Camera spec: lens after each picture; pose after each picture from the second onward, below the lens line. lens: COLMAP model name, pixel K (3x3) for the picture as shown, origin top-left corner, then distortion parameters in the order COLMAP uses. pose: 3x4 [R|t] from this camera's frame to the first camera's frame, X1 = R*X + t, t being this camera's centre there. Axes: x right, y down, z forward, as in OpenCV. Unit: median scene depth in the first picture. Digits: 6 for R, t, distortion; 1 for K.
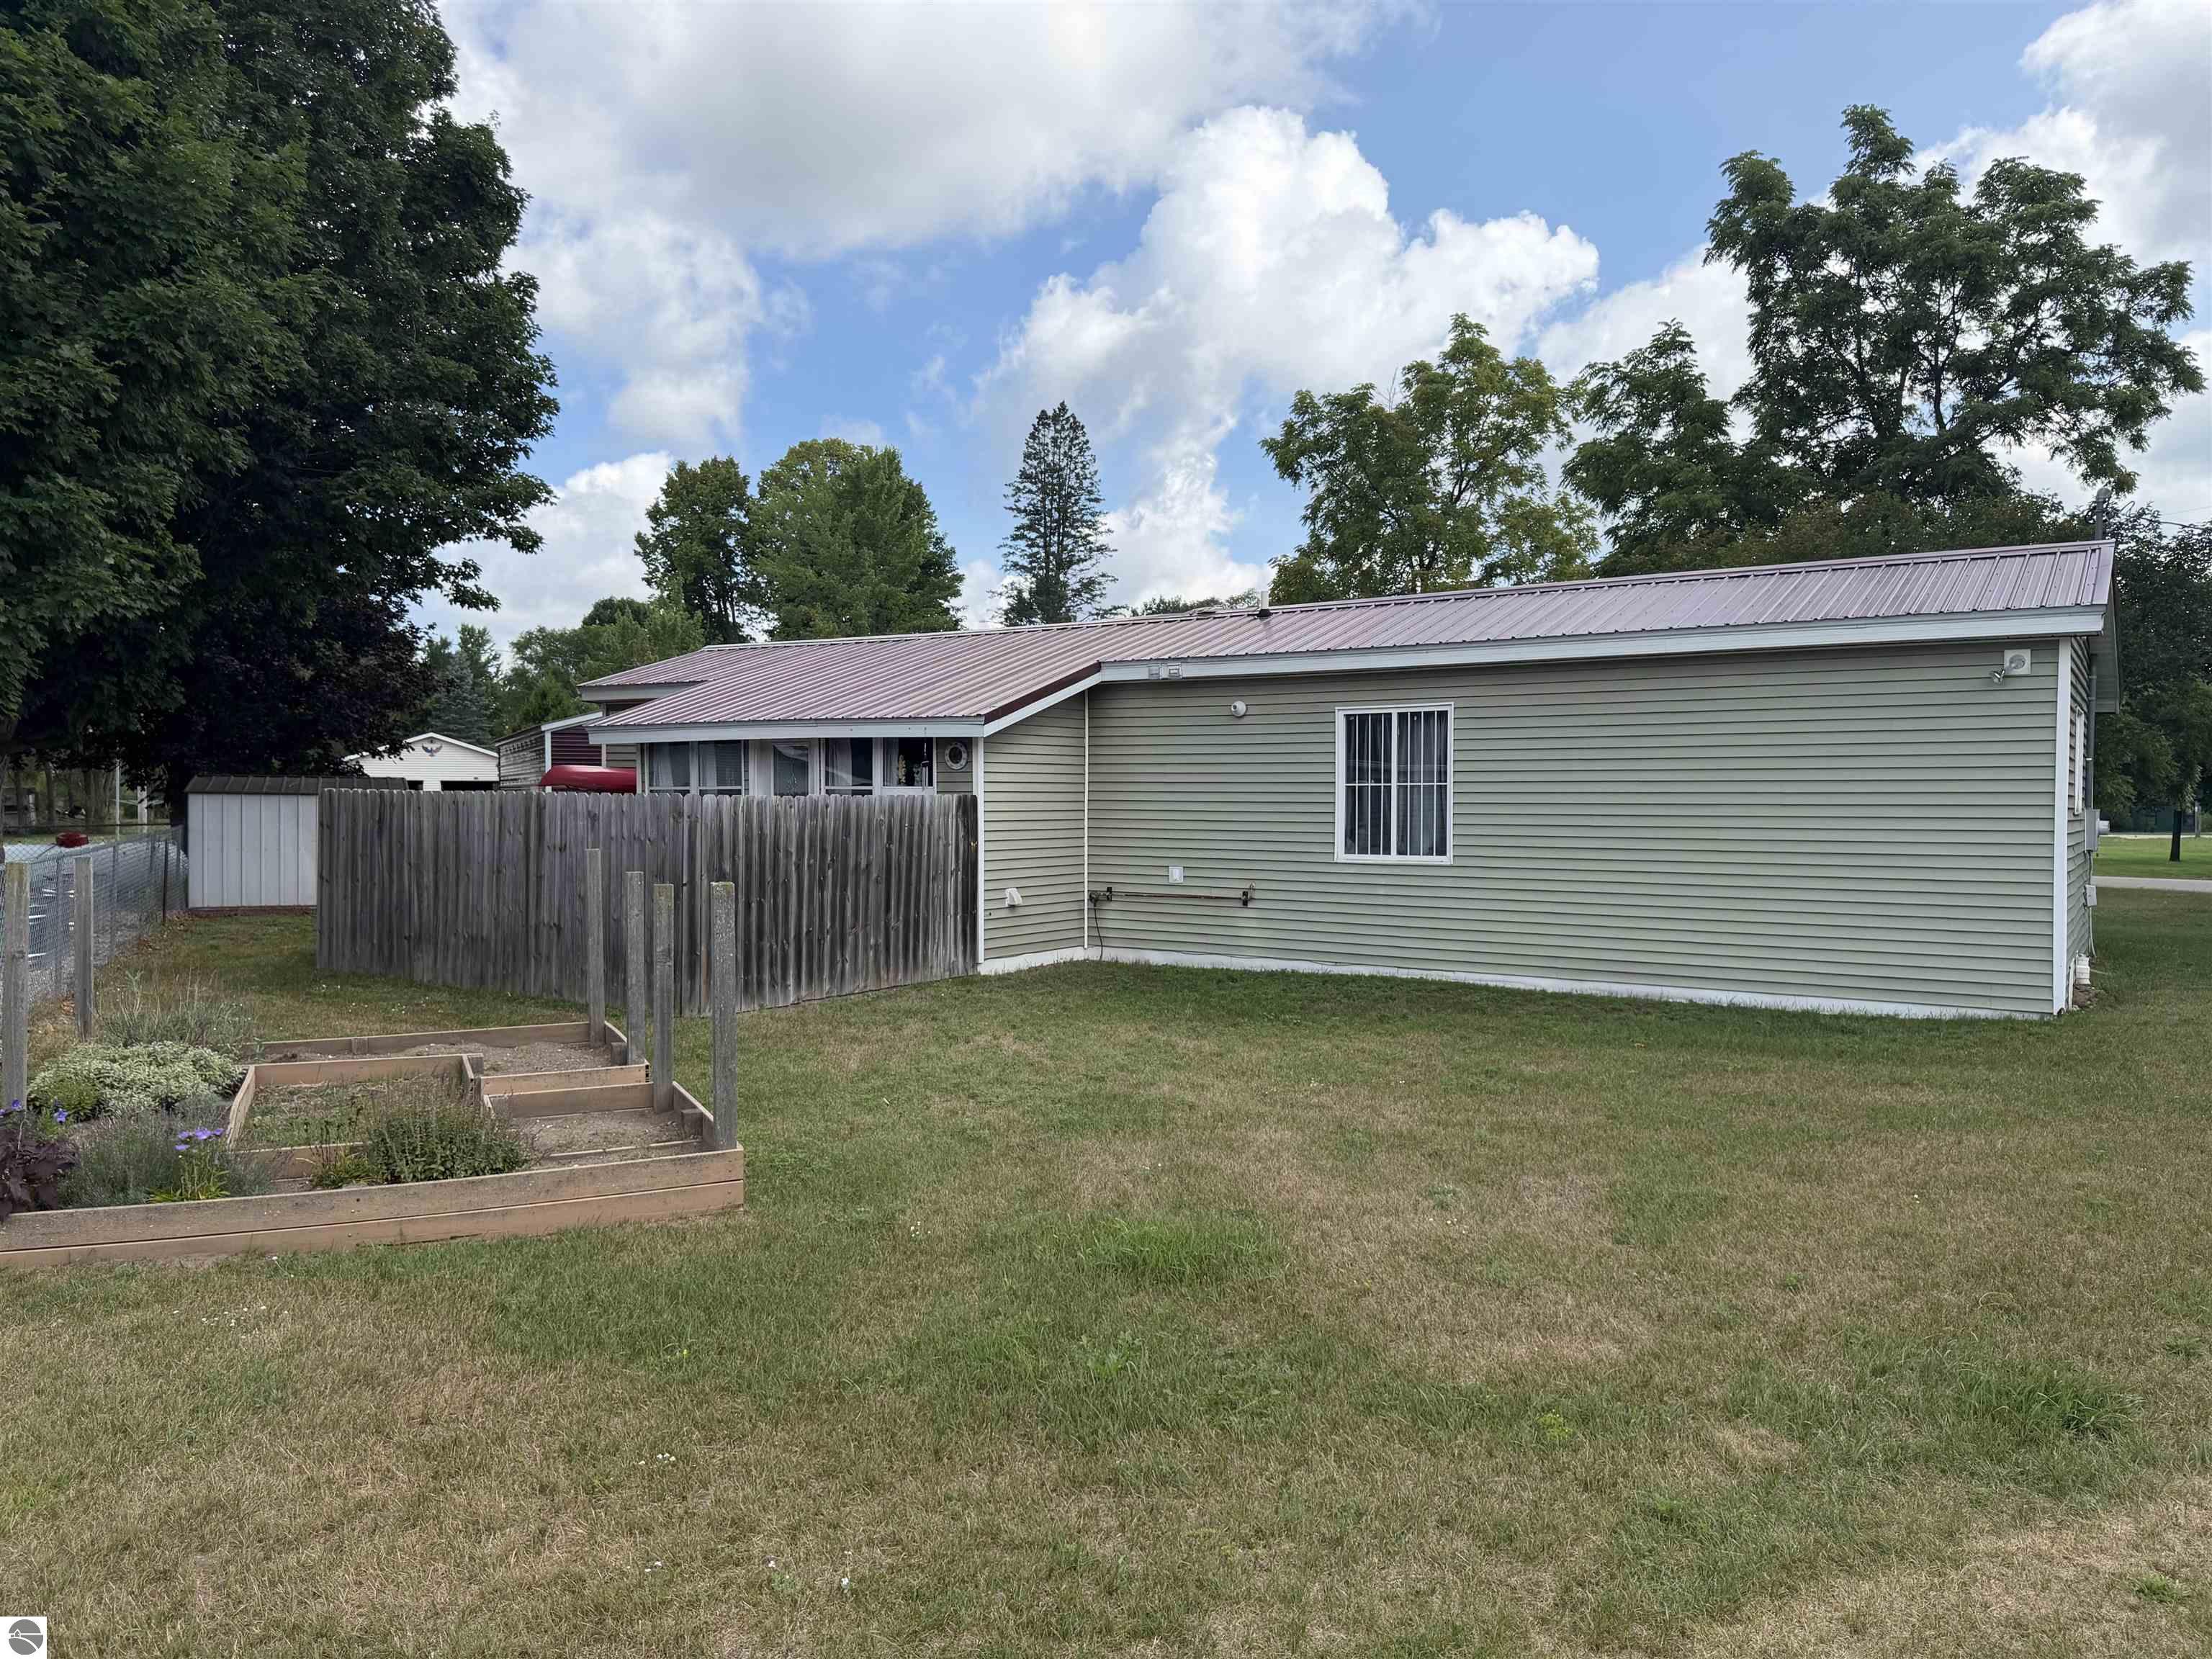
lens RADIAL K [[1566.3, 0, 1100.5], [0, 1566.3, 827.1], [0, 0, 1]] dist [0.051683, -0.054214]
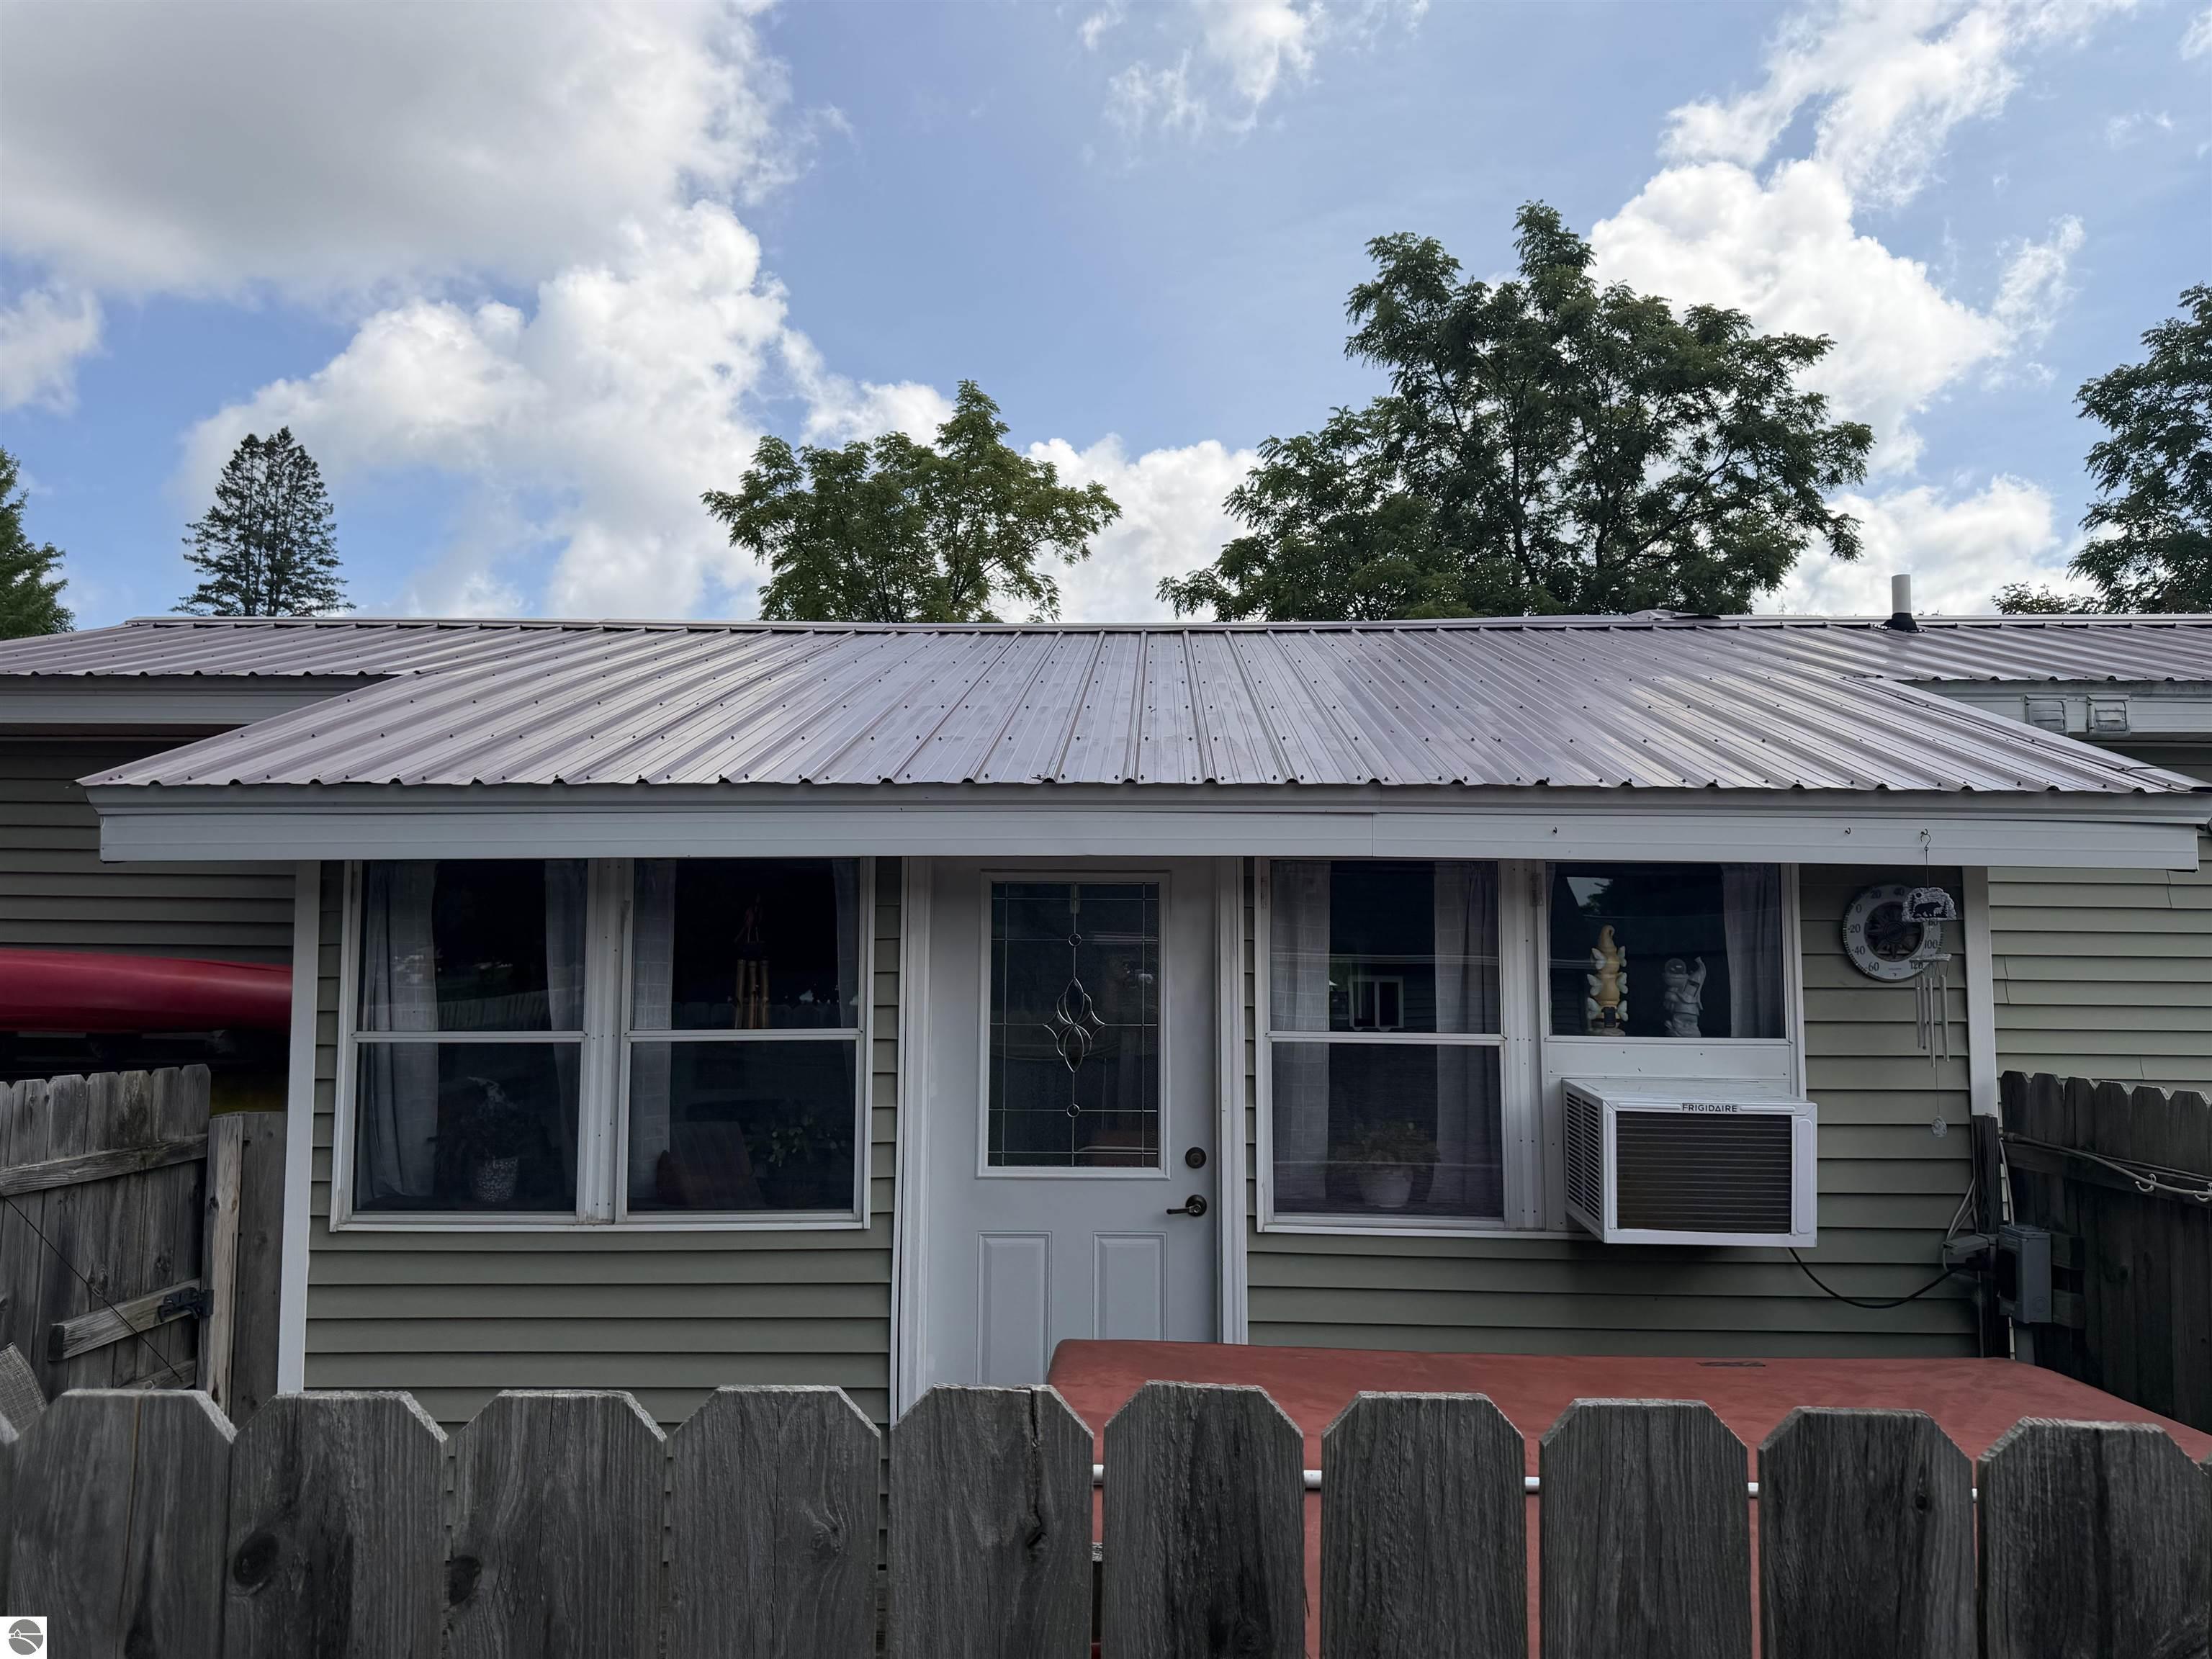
lens RADIAL K [[1566.3, 0, 1113.2], [0, 1566.3, 834.9], [0, 0, 1]] dist [0.051683, -0.054214]
pose [[0.846170, 0.047174, 0.530821, -0.123932], [0.003217, 0.995604, -0.093609, -0.012153], [-0.532903, 0.080917, 0.842299, 0.271894]]
